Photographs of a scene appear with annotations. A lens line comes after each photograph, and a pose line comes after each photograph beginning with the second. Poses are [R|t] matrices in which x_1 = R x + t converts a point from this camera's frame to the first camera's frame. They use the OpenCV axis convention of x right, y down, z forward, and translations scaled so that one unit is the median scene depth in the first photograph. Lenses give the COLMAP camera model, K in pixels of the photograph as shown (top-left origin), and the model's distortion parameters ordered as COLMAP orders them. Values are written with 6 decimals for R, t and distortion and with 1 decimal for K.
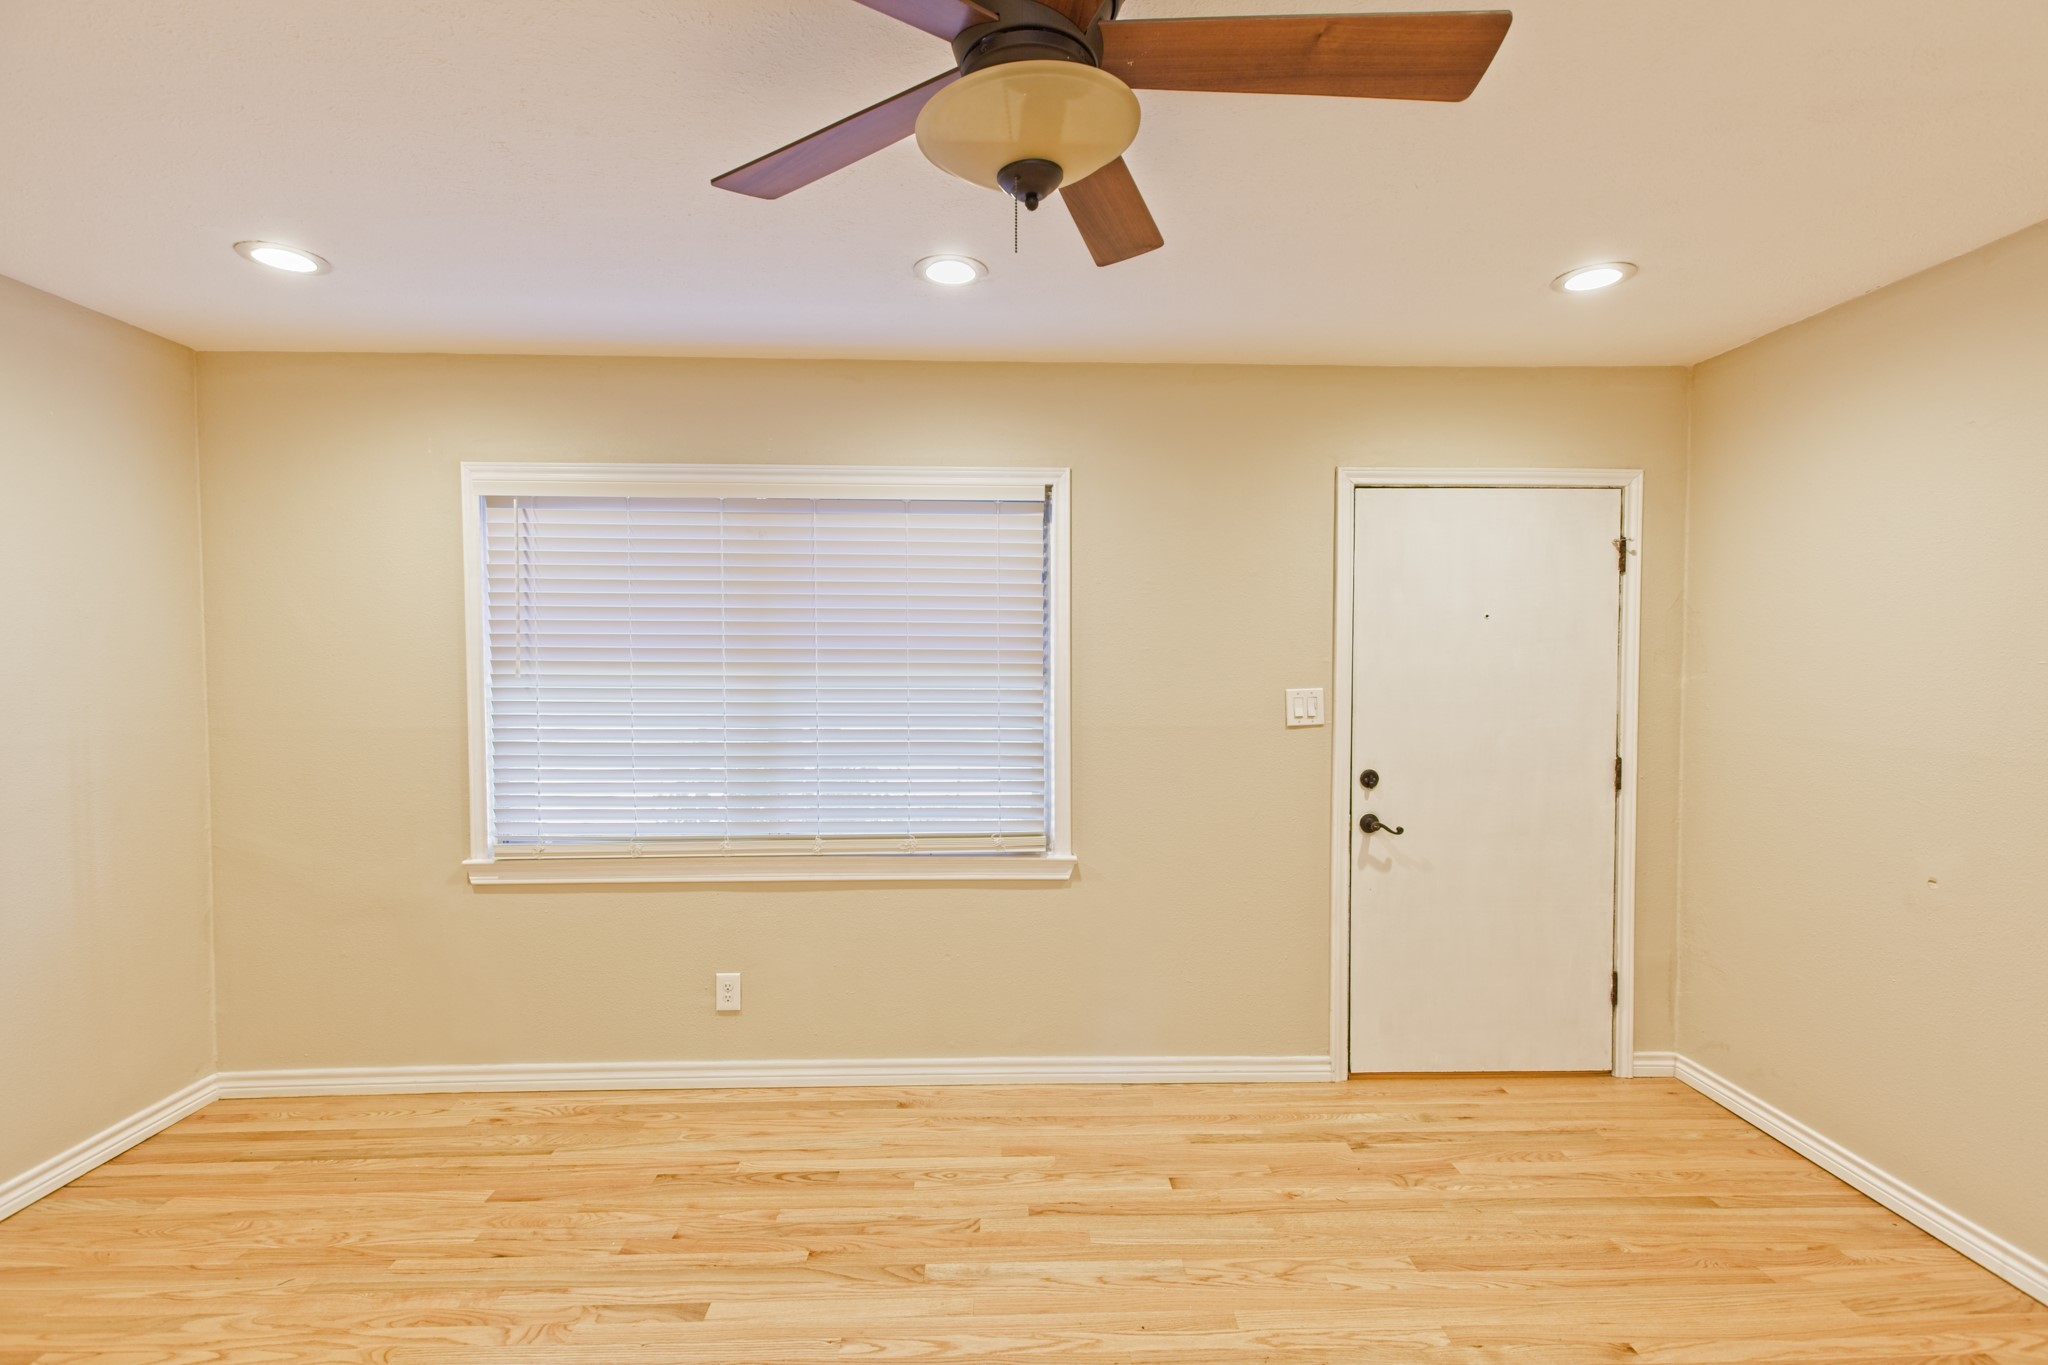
lens RADIAL K [[900.1, 0, 1026.4], [0, 900.1, 687.5], [0, 0, 1]] dist [0.023444, -0.012011]
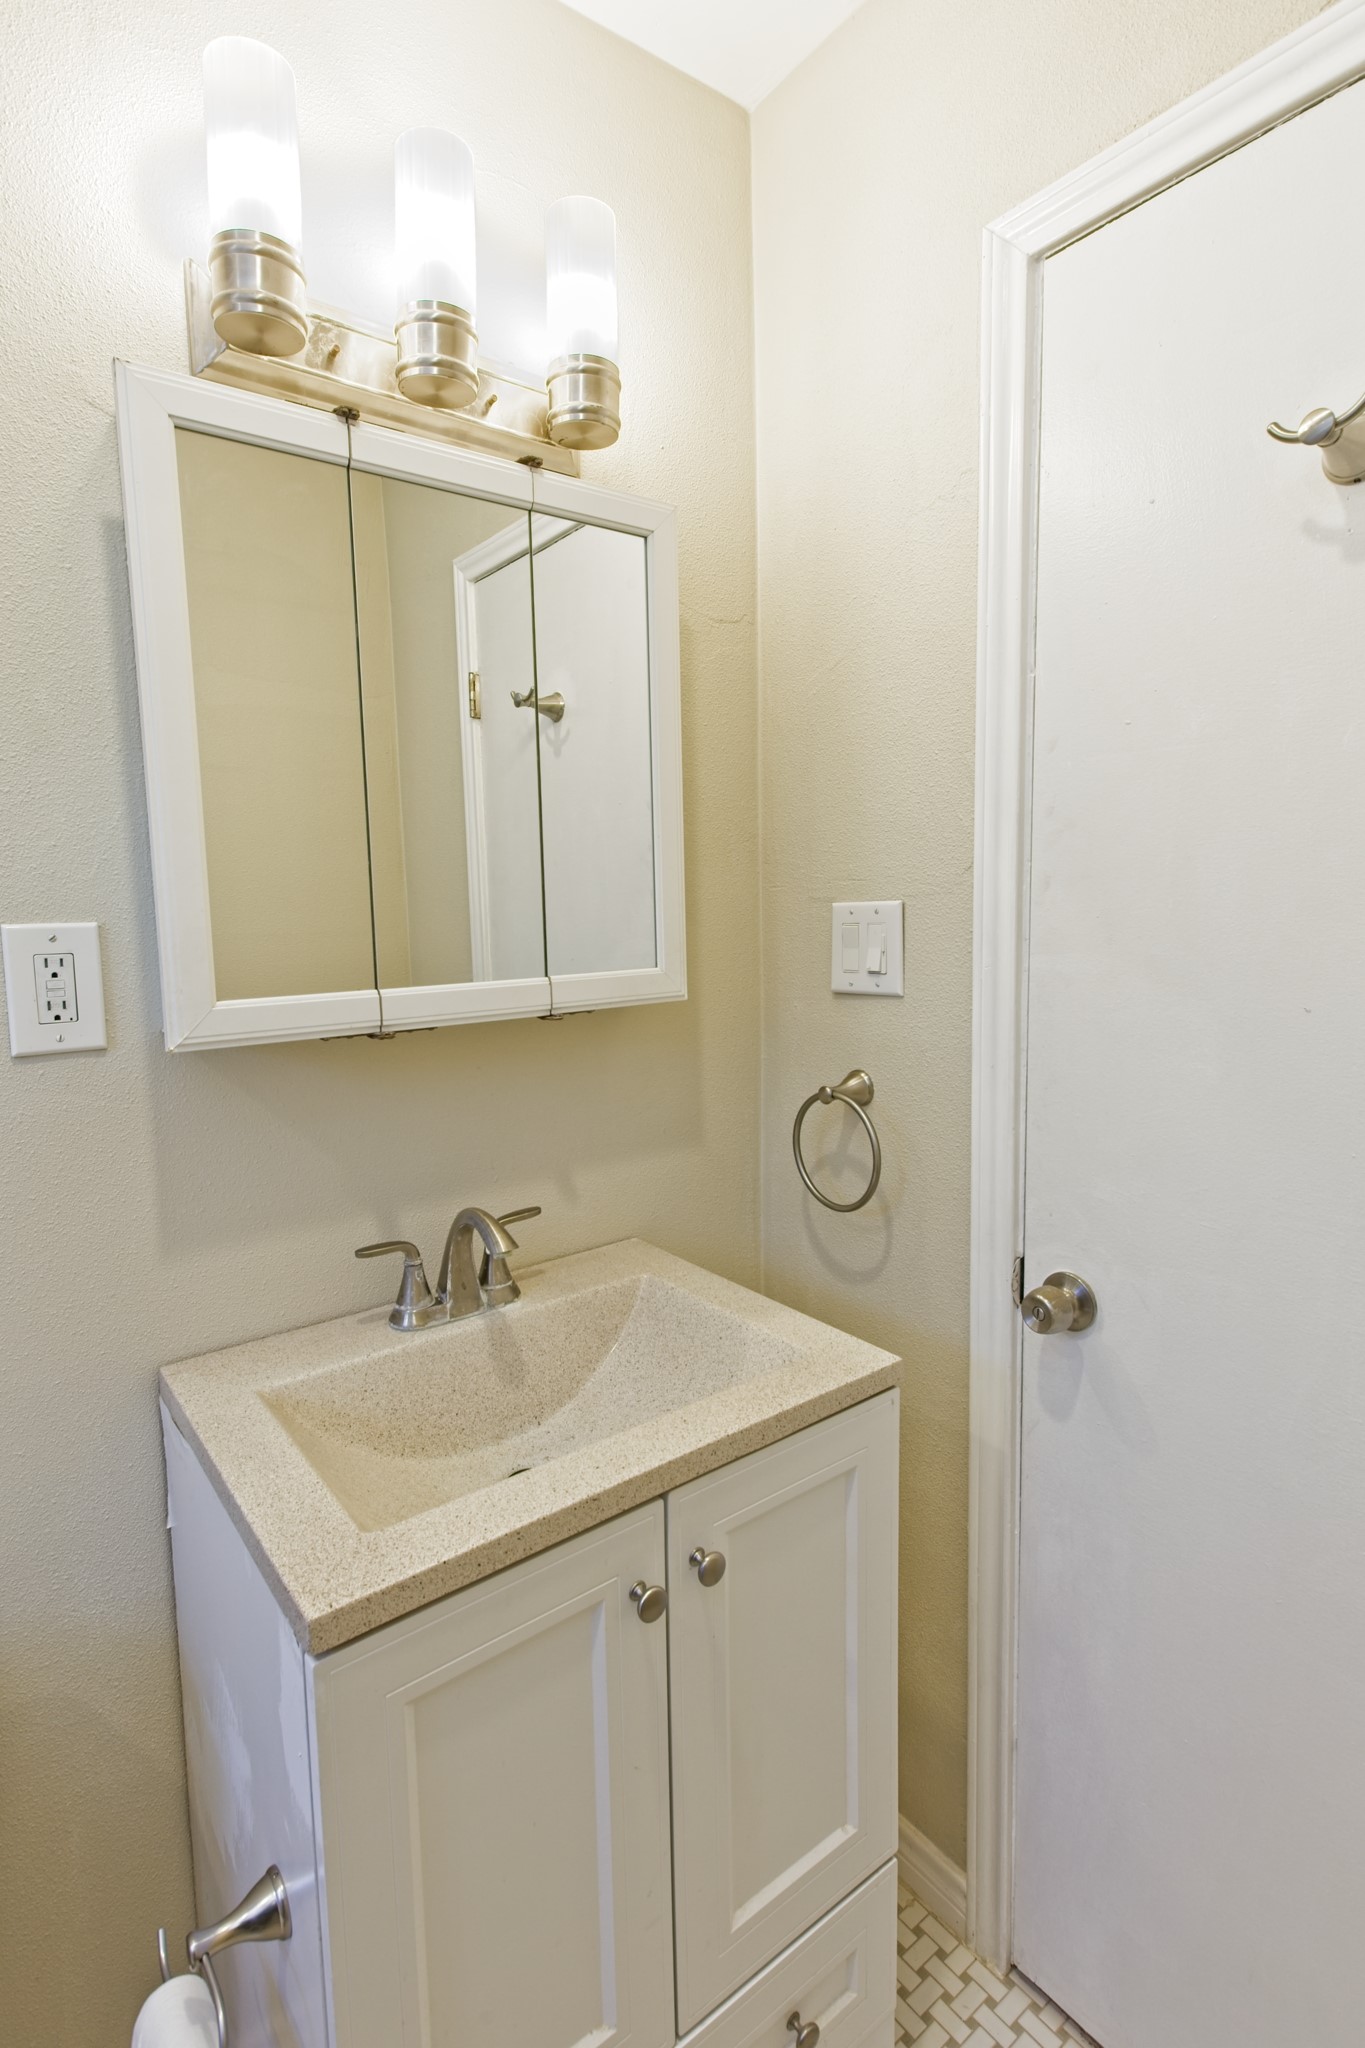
lens RADIAL K [[900.1, 0, 682.5], [0, 900.1, 1024.0], [0, 0, 1]] dist [0.023444, -0.012011]
pose [[0.528462, 0.119539, -0.840499, 0.642136], [-0.009209, 0.990786, 0.135124, 0.001212], [0.848907, -0.063668, 0.524693, 0.740183]]
